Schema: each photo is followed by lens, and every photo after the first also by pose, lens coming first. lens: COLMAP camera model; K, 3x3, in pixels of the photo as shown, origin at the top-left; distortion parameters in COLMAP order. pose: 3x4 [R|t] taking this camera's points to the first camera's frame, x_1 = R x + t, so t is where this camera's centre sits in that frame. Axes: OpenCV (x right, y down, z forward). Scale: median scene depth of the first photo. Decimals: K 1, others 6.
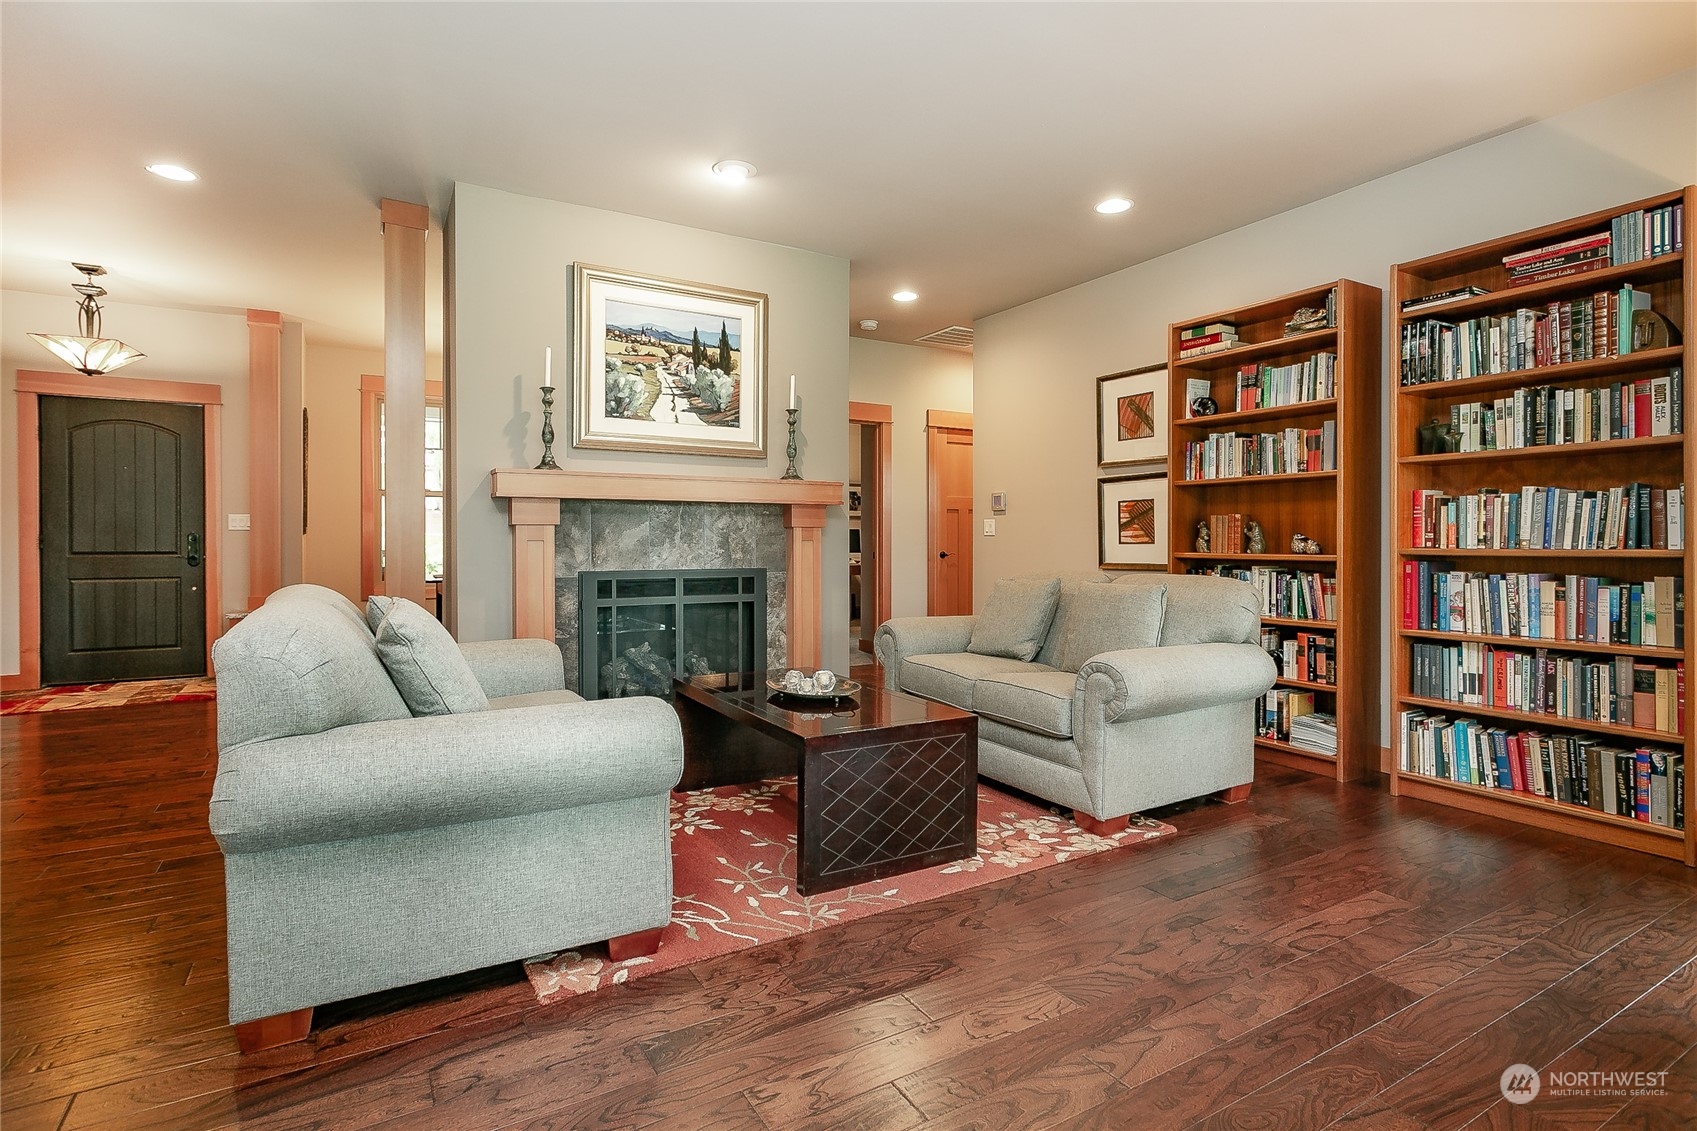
lens RADIAL K [[820.1, 0, 840.8], [0, 820.1, 546.4], [0, 0, 1]] dist [0.001067, 0.000608]
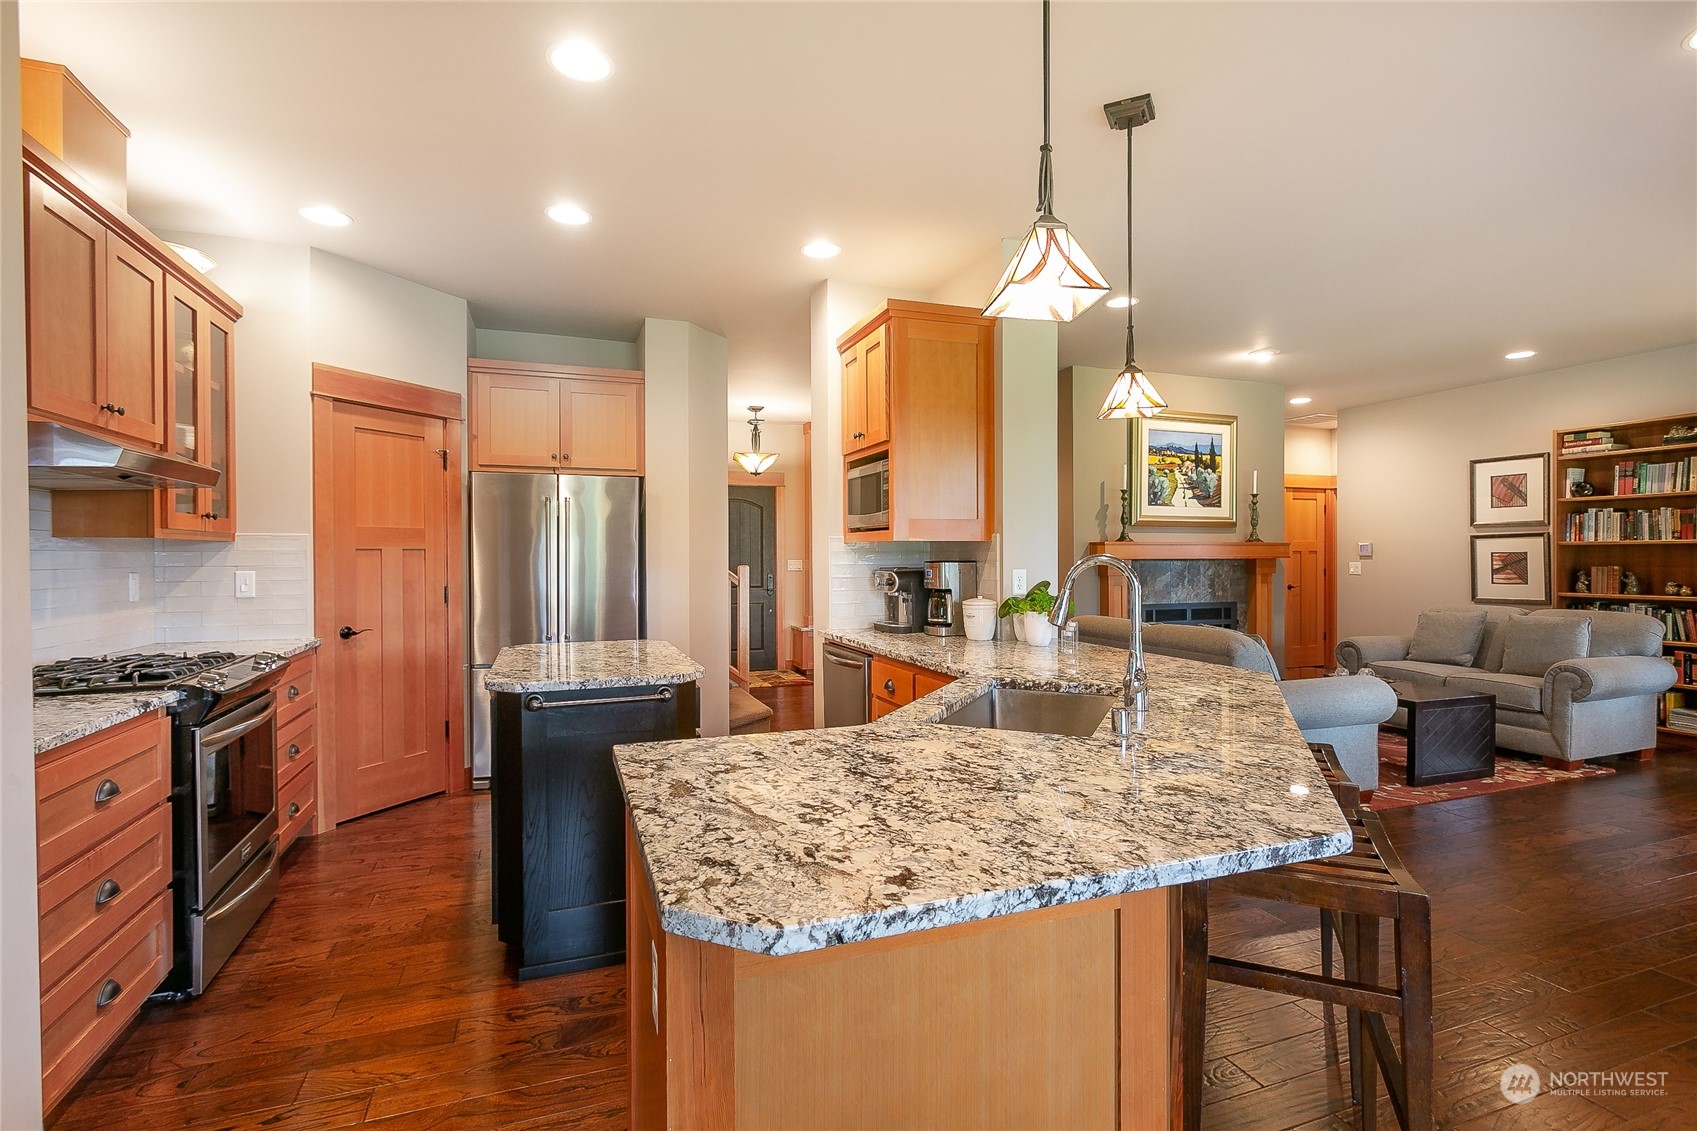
lens RADIAL K [[797.3, 0, 848.5], [0, 797.3, 565.5], [0, 0, 1]] dist [0.002511, 0.000231]
pose [[0.985563, -0.002330, -0.169293, -0.740975], [0.002757, 0.999994, 0.002287, -0.060560], [0.169286, -0.002721, 0.985563, -0.734623]]
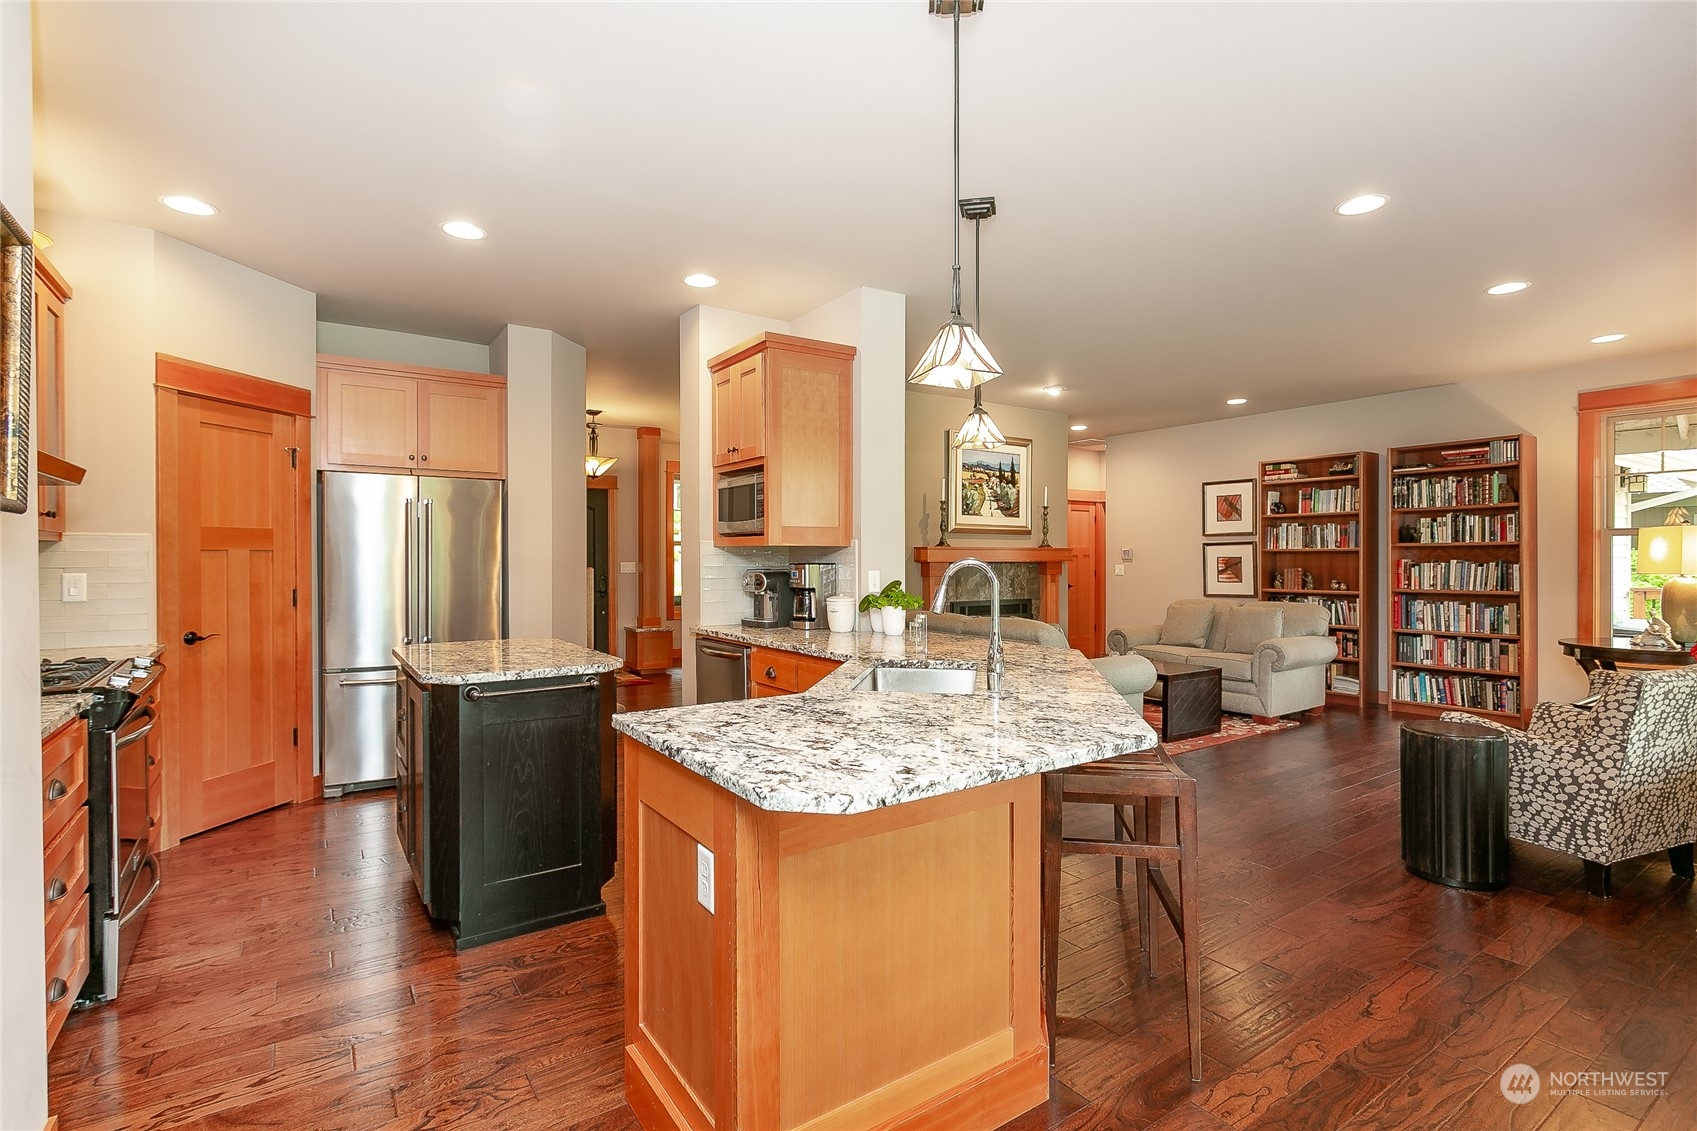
lens RADIAL K [[797.3, 0, 848.5], [0, 797.3, 565.5], [0, 0, 1]] dist [0.002511, 0.000231]
pose [[0.996892, -0.002364, 0.078739, -0.838761], [0.002366, 0.999997, 0.000062, -0.060227], [-0.078739, 0.000125, 0.996895, -0.886400]]
